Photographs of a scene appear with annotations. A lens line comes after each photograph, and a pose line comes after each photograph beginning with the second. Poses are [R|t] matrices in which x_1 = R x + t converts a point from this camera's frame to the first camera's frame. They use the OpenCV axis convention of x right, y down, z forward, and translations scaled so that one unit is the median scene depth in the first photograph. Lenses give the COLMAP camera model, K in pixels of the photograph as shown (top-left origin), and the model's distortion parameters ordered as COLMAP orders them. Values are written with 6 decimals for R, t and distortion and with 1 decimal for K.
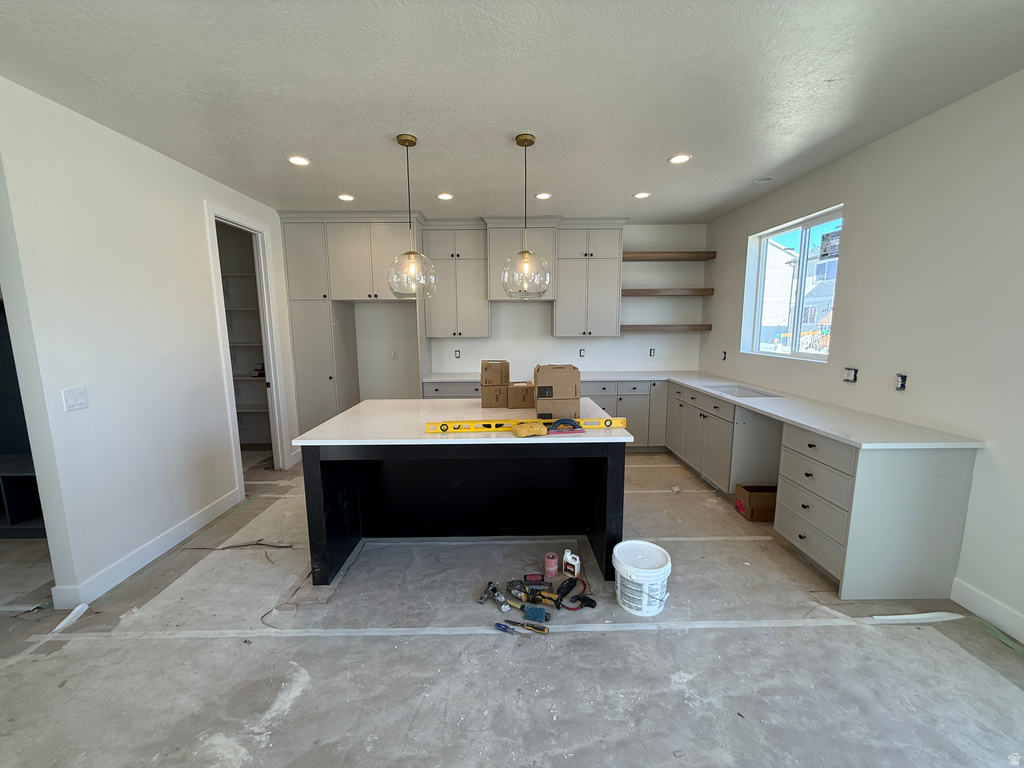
lens RADIAL K [[408.1, 0, 514.8], [0, 408.1, 379.0], [0, 0, 1]] dist [-0.001236, -0.000007]
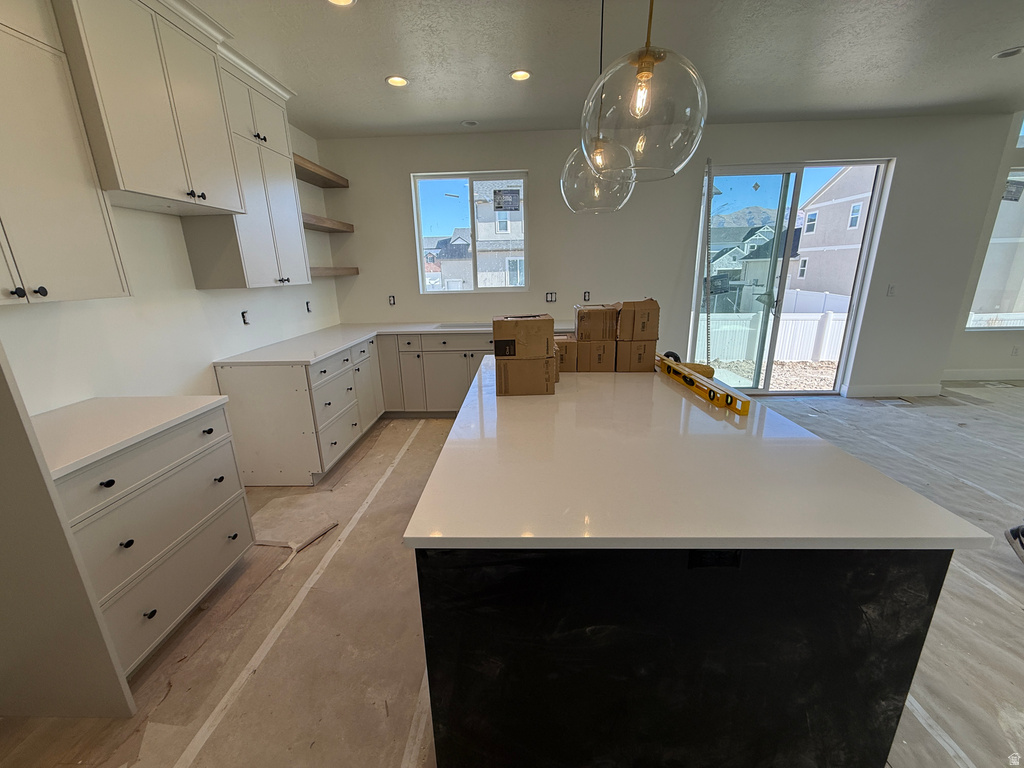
lens RADIAL K [[408.5, 0, 507.3], [0, 408.5, 383.6], [0, 0, 1]] dist [-0.001377, 0.000183]
pose [[0.060704, -0.263214, 0.962826, -0.591124], [0.162762, 0.954304, 0.250623, -0.090920], [-0.984796, 0.141498, 0.100771, 0.894087]]
